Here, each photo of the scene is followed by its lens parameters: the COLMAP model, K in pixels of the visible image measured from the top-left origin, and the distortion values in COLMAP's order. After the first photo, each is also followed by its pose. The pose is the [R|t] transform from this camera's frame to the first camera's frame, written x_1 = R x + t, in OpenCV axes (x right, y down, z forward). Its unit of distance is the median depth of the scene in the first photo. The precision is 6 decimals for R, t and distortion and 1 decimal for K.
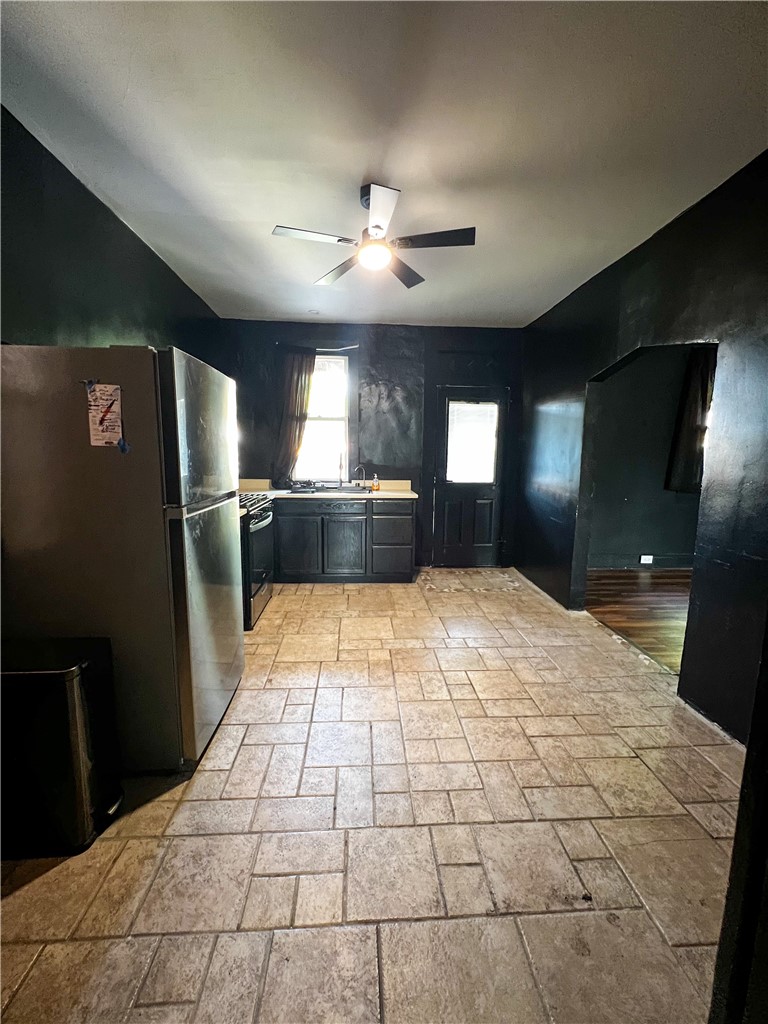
lens RADIAL K [[412.6, 0, 384.8], [0, 412.6, 510.0], [0, 0, 1]] dist [-0.004372, 0.001011]
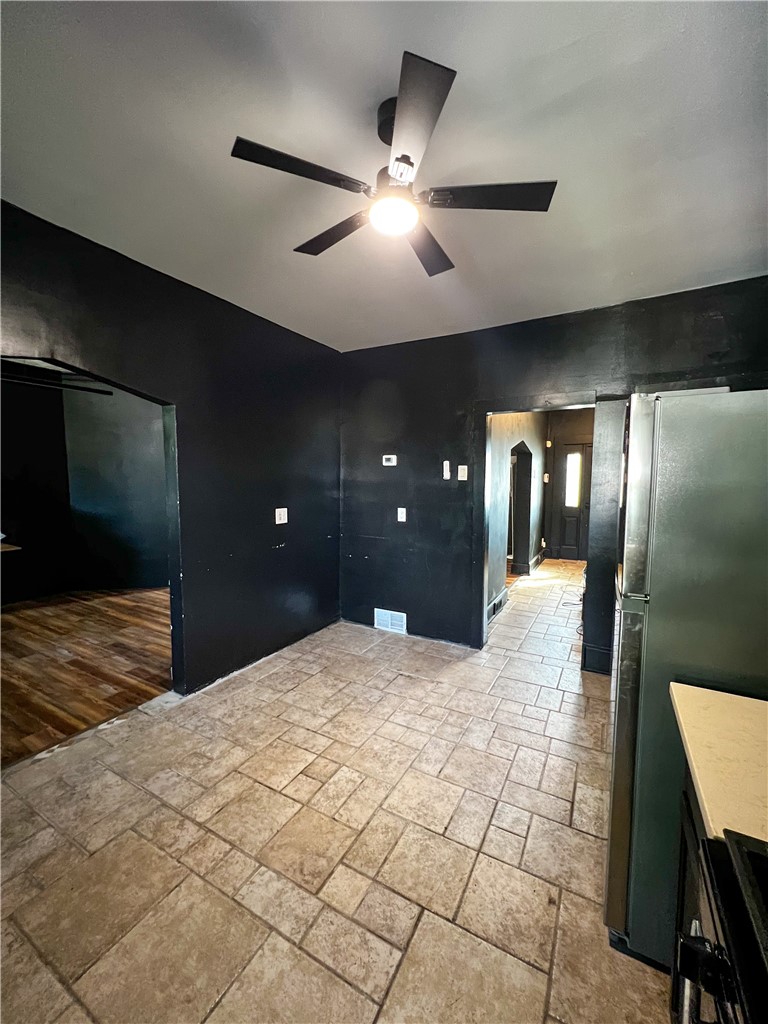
lens RADIAL K [[412.6, 0, 383.4], [0, 412.6, 511.6], [0, 0, 1]] dist [-0.004372, 0.001011]
pose [[-0.840252, -0.063597, 0.538454, -0.371192], [0.055394, 0.977831, 0.201934, -0.277169], [-0.539359, 0.199502, -0.818102, 1.559455]]
